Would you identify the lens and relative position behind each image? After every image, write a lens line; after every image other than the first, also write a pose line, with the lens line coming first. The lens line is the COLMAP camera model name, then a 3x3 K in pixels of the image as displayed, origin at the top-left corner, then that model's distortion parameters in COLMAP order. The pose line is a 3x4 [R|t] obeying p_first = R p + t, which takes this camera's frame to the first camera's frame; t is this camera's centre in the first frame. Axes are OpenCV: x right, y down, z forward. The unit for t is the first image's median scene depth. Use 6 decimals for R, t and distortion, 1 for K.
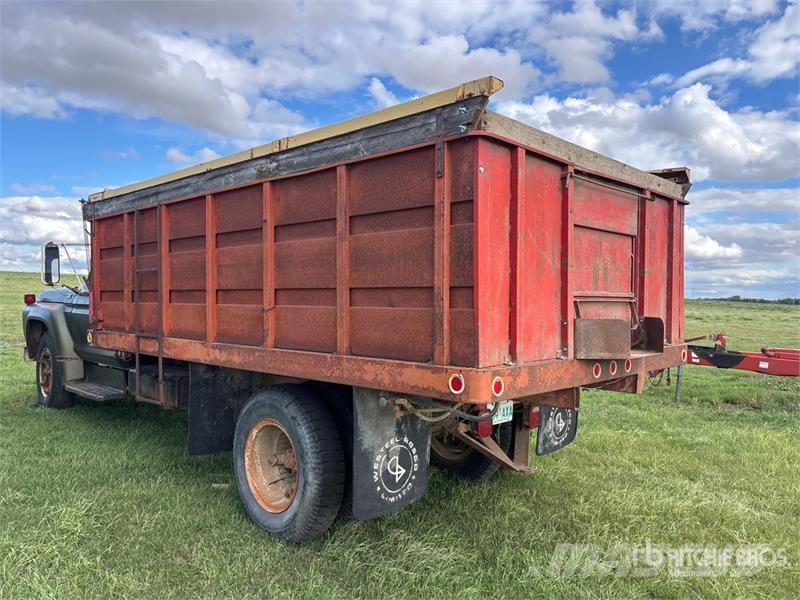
lens RADIAL K [[598.5, 0, 398.5], [0, 598.5, 296.5], [0, 0, 1]] dist [0.054103, -0.062059]
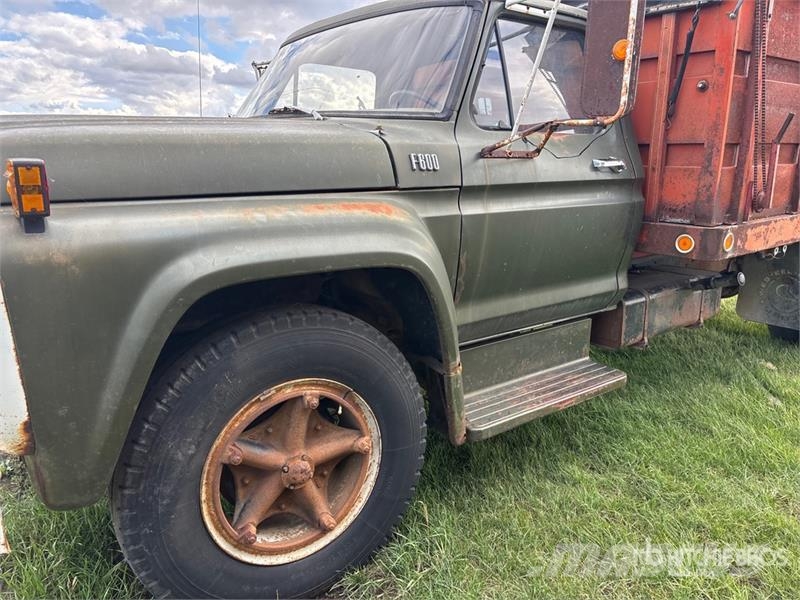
lens RADIAL K [[598.5, 0, 396.9], [0, 598.5, 300.4], [0, 0, 1]] dist [0.054103, -0.062059]
pose [[0.154101, -0.241082, 0.958192, -1.565558], [0.008612, 0.970067, 0.242685, -0.010576], [-0.988018, -0.029146, 0.151564, 1.803709]]
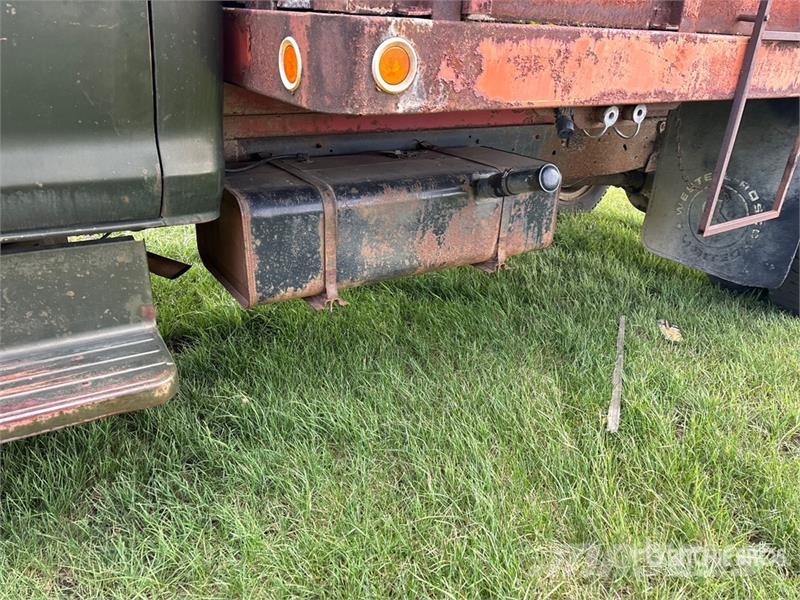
lens RADIAL K [[598.5, 0, 395.5], [0, 598.5, 301.3], [0, 0, 1]] dist [0.054103, -0.062059]
pose [[0.236932, -0.396670, 0.886858, -1.056772], [-0.044598, 0.907447, 0.417793, 0.086791], [-0.970502, -0.138541, 0.197313, 1.448134]]
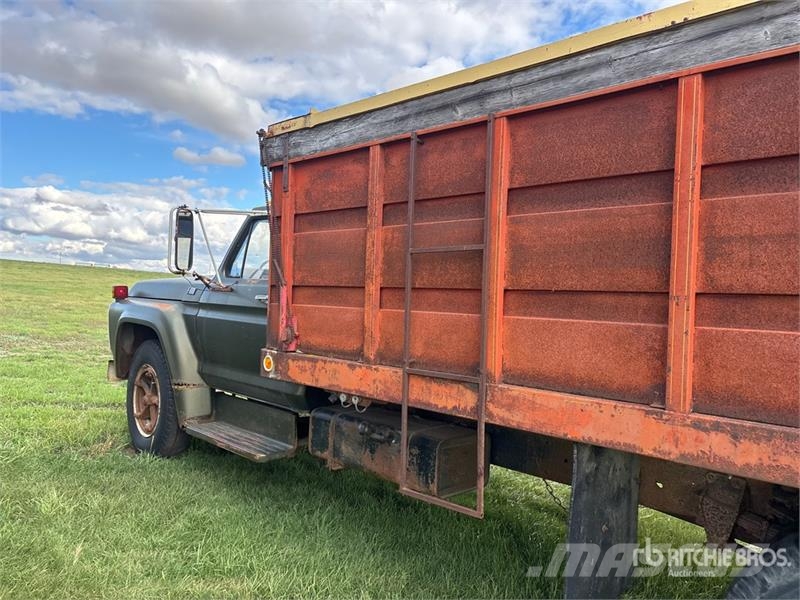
lens RADIAL K [[598.5, 0, 400.2], [0, 598.5, 303.0], [0, 0, 1]] dist [0.054103, -0.062059]
pose [[0.999380, 0.034819, -0.005151, -0.577464], [-0.034782, 0.999370, 0.007016, 0.000373], [0.005392, -0.006833, 0.999962, 0.623370]]
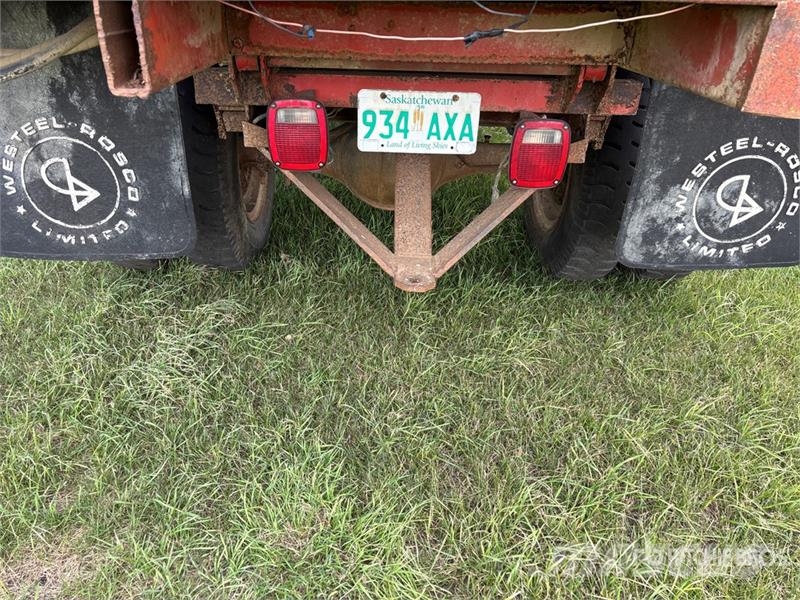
lens RADIAL K [[598.5, 0, 395.4], [0, 598.5, 300.8], [0, 0, 1]] dist [0.054103, -0.062059]
pose [[0.703851, 0.341630, -0.622802, 0.472022], [-0.023357, 0.887413, 0.460382, 0.128491], [0.709964, -0.309494, 0.632586, 0.778896]]
